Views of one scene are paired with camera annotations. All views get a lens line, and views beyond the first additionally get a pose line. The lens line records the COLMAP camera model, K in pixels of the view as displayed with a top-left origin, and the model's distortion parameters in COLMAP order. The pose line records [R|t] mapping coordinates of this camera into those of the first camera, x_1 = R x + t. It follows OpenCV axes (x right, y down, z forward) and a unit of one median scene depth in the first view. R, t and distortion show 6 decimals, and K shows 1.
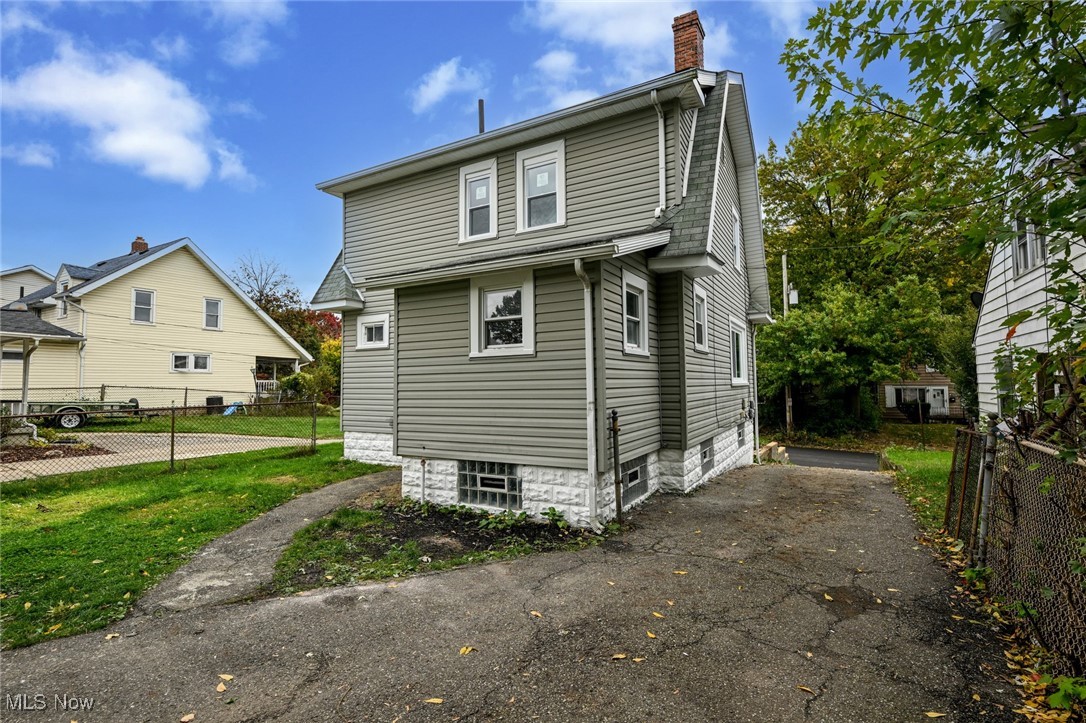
lens RADIAL K [[509.2, 0, 547.7], [0, 509.2, 361.4], [0, 0, 1]] dist [0.001127, 0.000219]
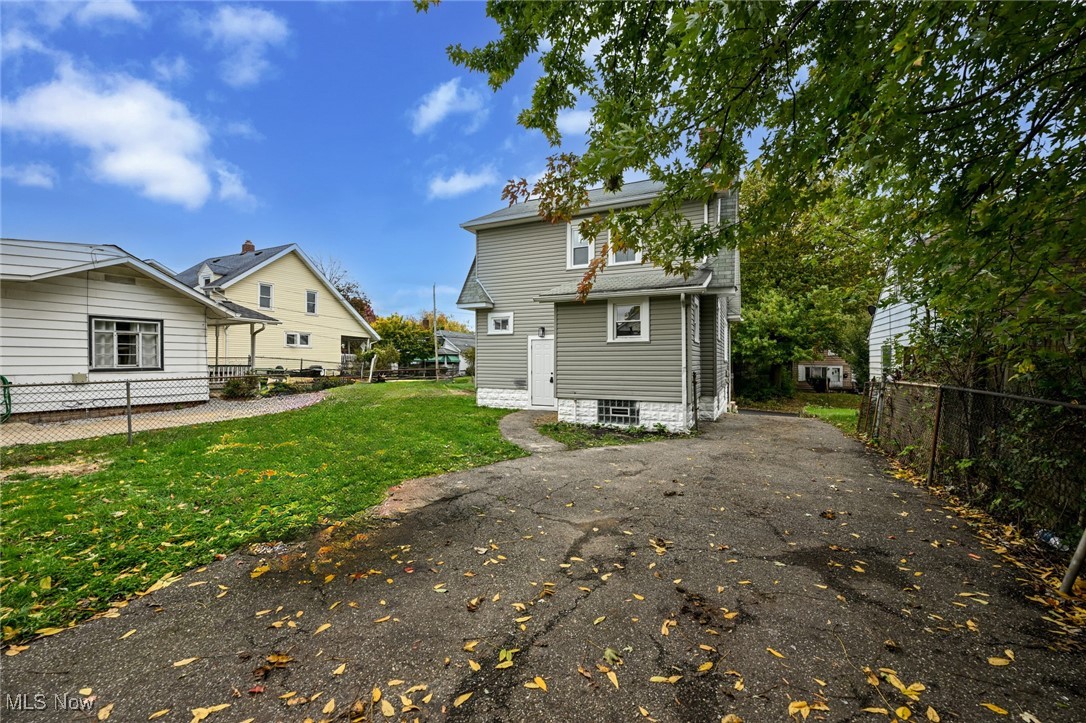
lens RADIAL K [[430.1, 0, 543.0], [0, 430.1, 361.5], [0, 0, 1]] dist [0.000687, -0.000065]
pose [[0.997751, 0.013573, 0.065643, -0.279024], [-0.016512, 0.998876, 0.044435, -0.002656], [-0.064966, -0.045419, 0.996853, -0.292557]]
